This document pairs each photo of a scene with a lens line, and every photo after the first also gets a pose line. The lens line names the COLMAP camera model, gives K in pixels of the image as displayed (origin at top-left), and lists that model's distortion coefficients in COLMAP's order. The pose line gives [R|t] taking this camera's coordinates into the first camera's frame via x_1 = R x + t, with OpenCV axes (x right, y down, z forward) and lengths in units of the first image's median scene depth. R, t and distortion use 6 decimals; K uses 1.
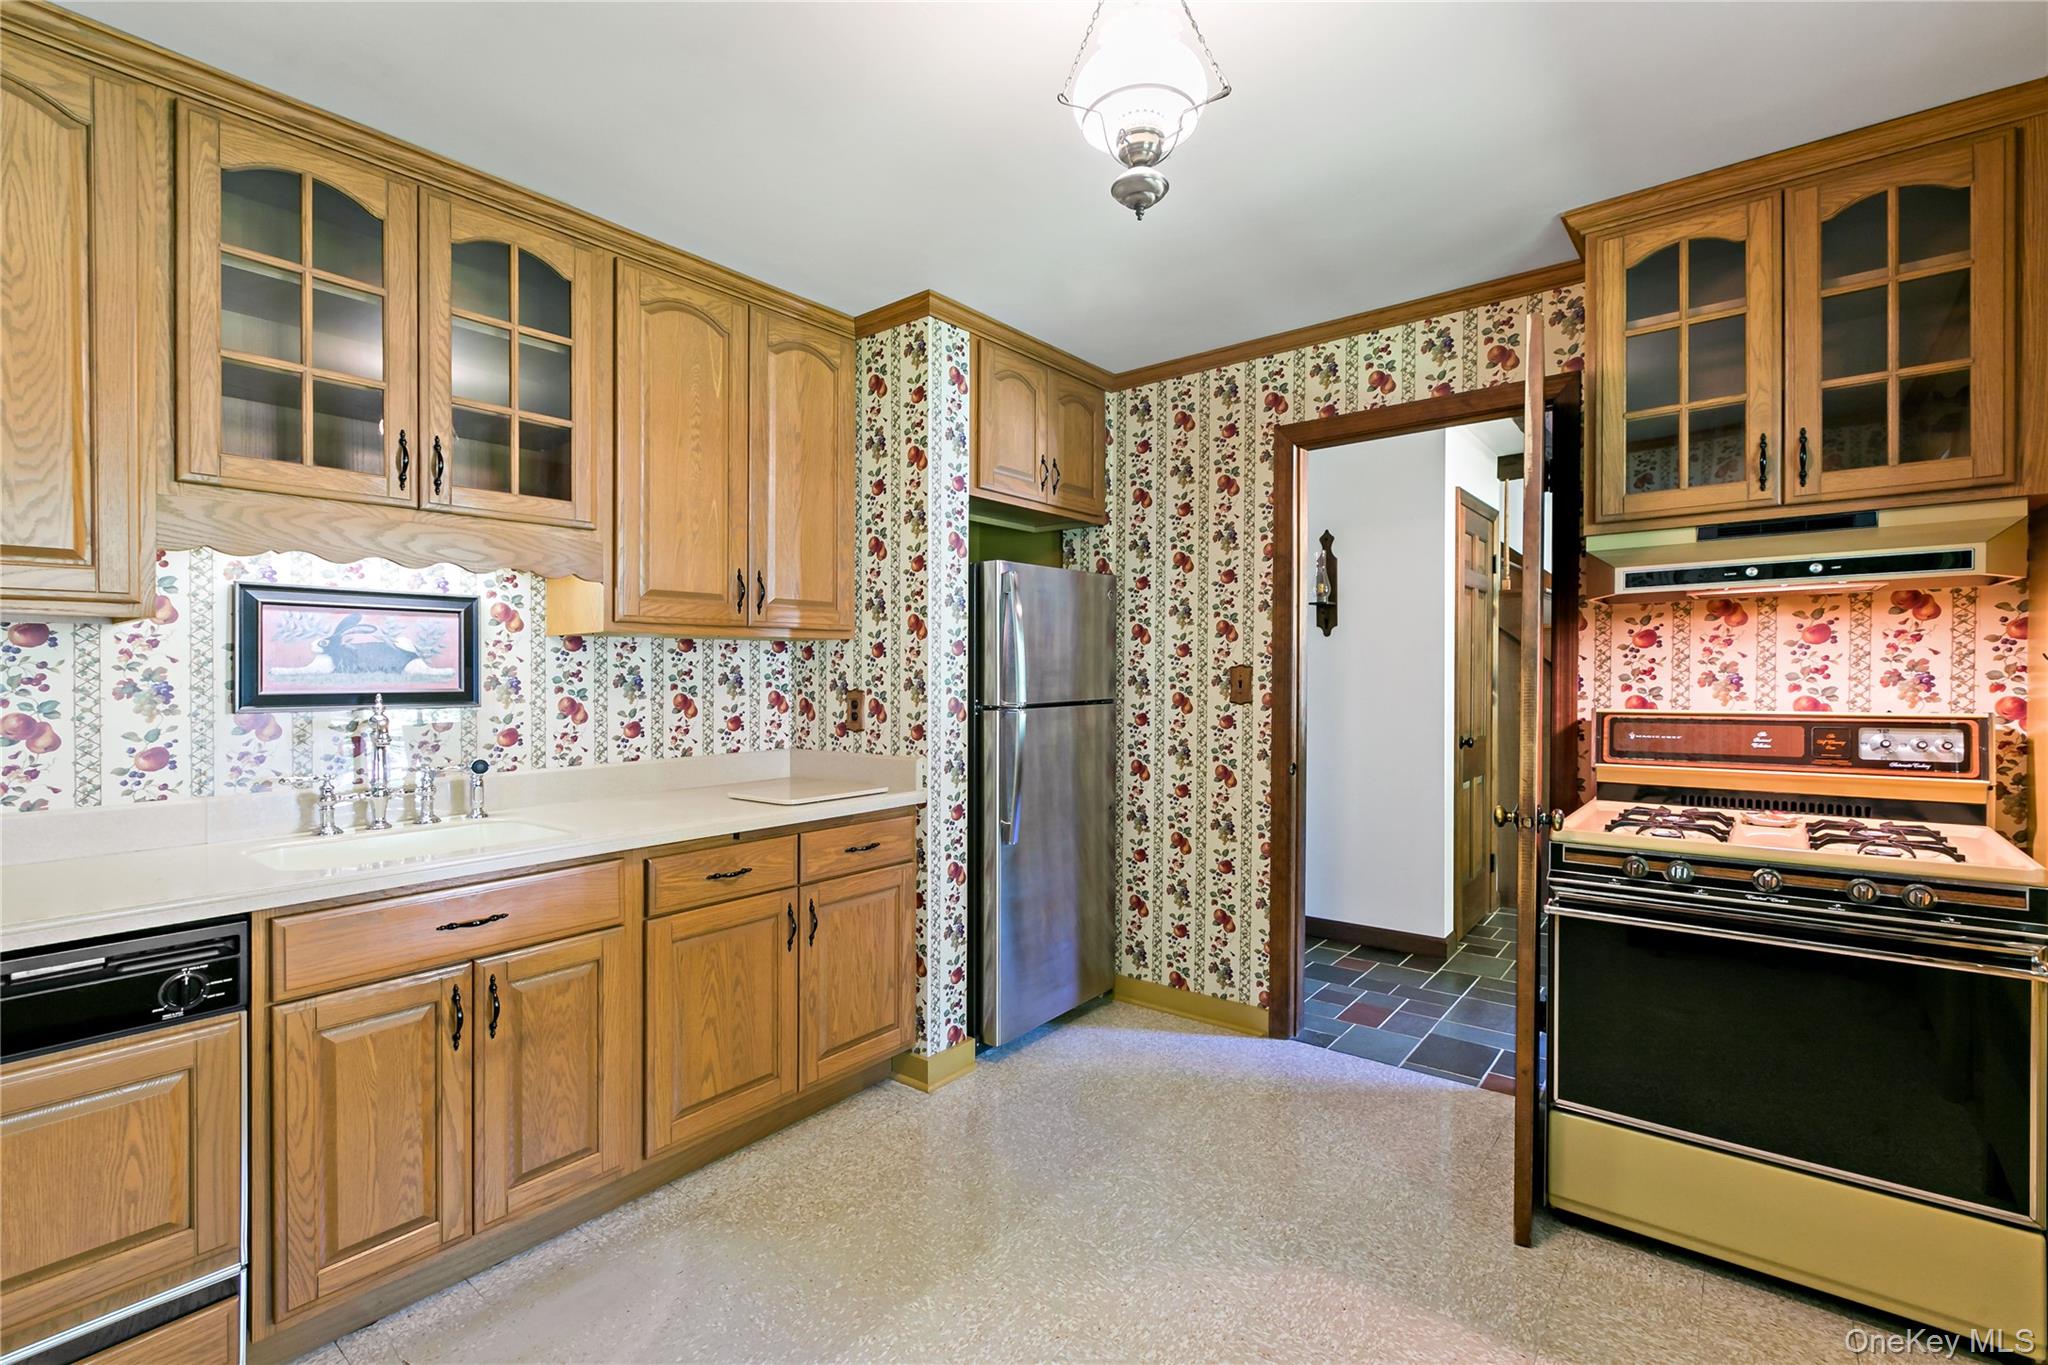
lens RADIAL K [[913.4, 0, 1017.9], [0, 913.4, 682.1], [0, 0, 1]] dist [-0.002141, 0.000185]
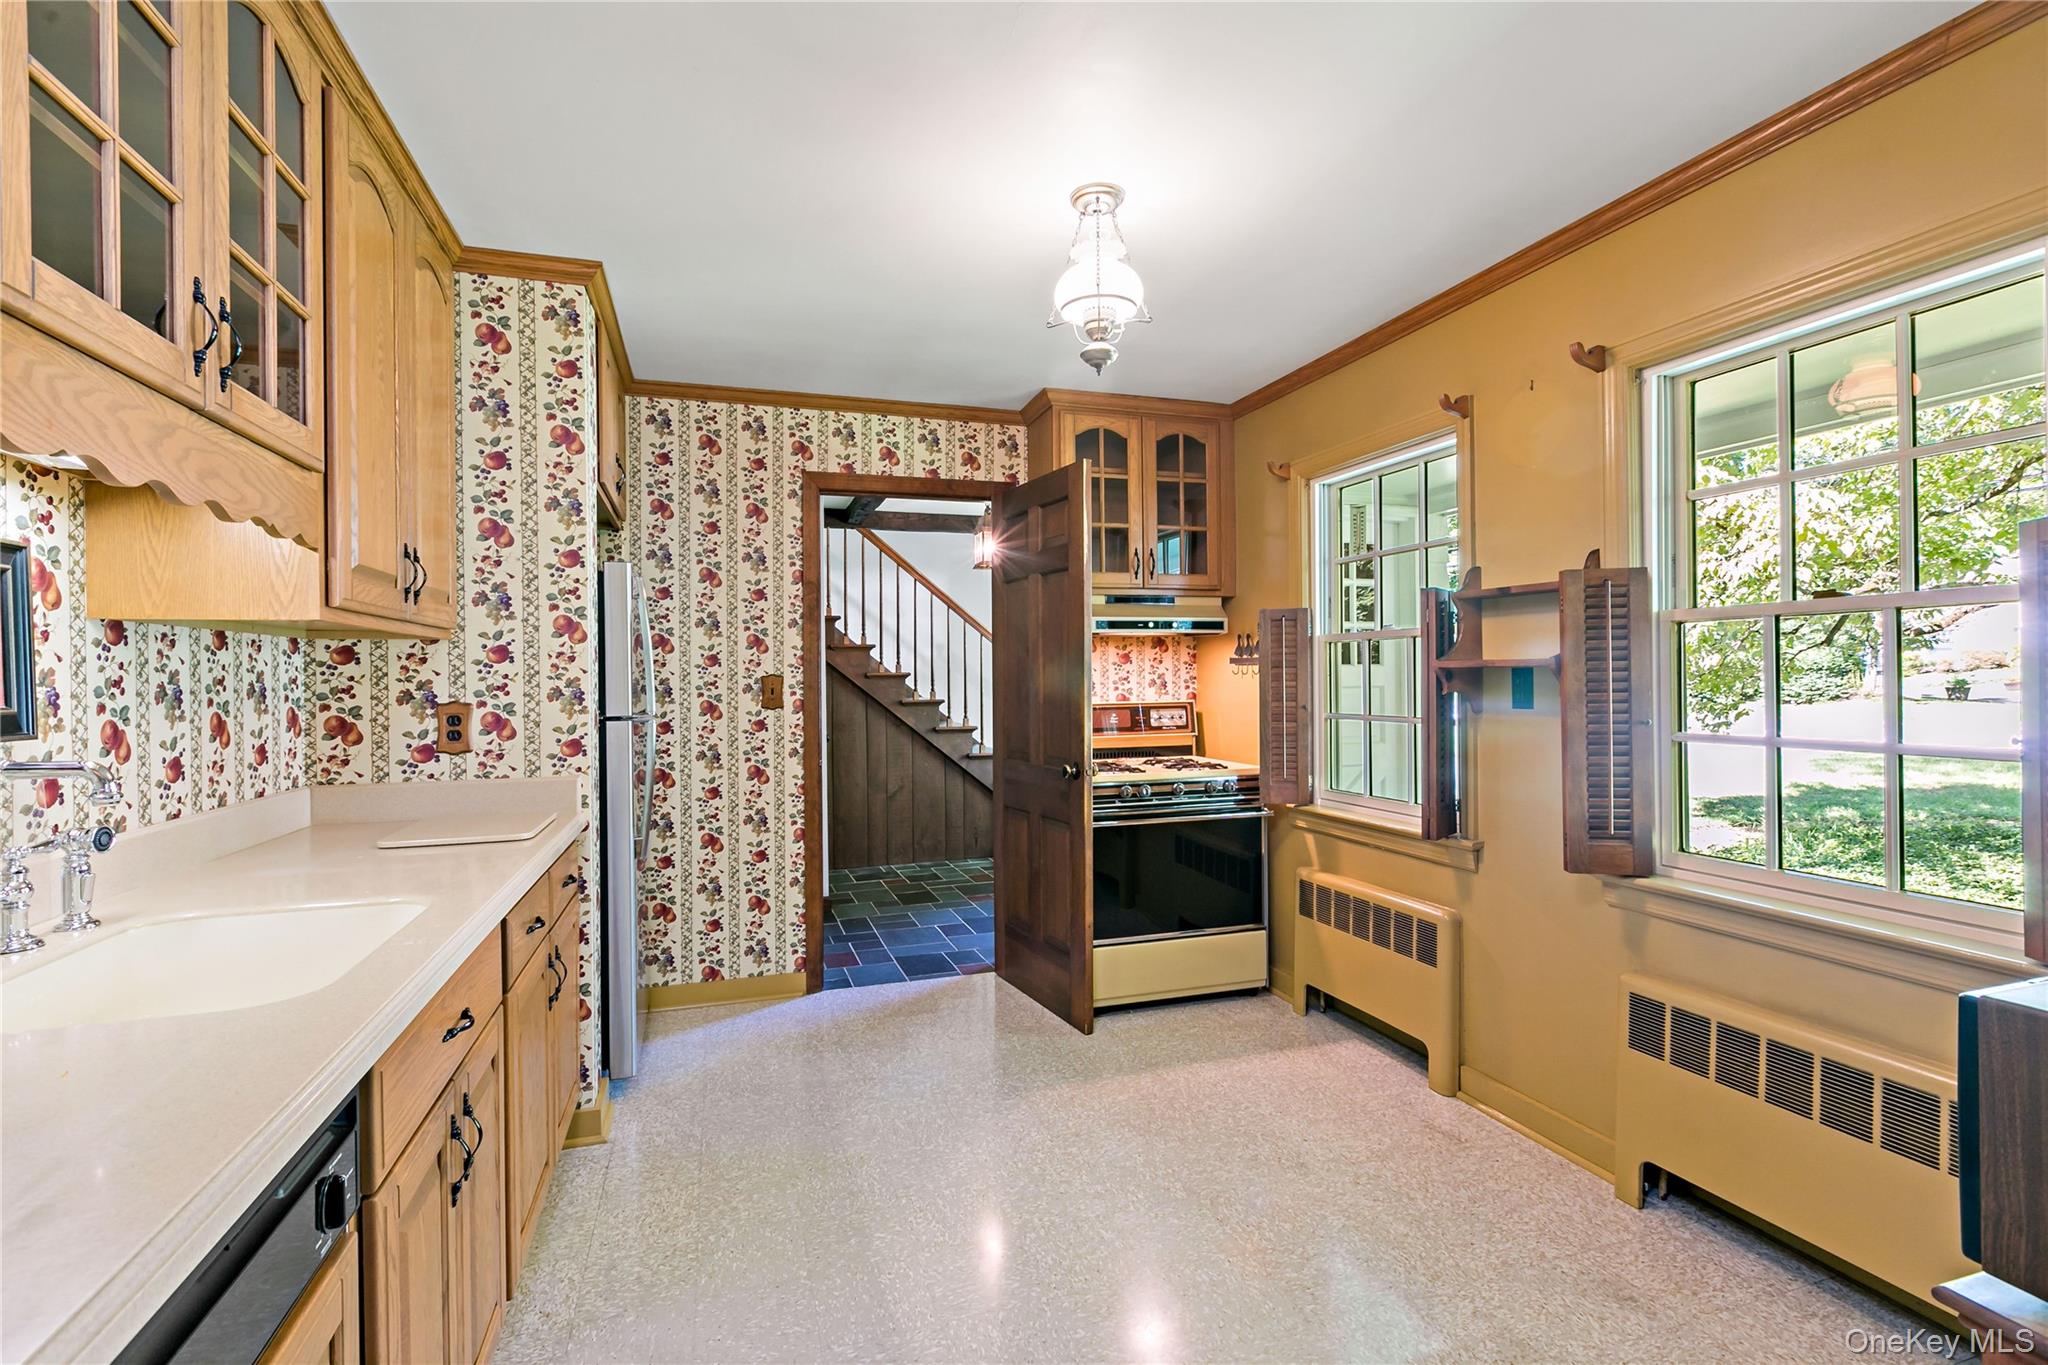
lens RADIAL K [[913.4, 0, 1009.1], [0, 913.4, 687.6], [0, 0, 1]] dist [-0.002141, 0.000185]
pose [[0.554773, -0.006476, 0.831977, -0.582685], [0.012284, 0.999924, -0.000407, 0.001656], [-0.831911, 0.010446, 0.554810, 0.144527]]
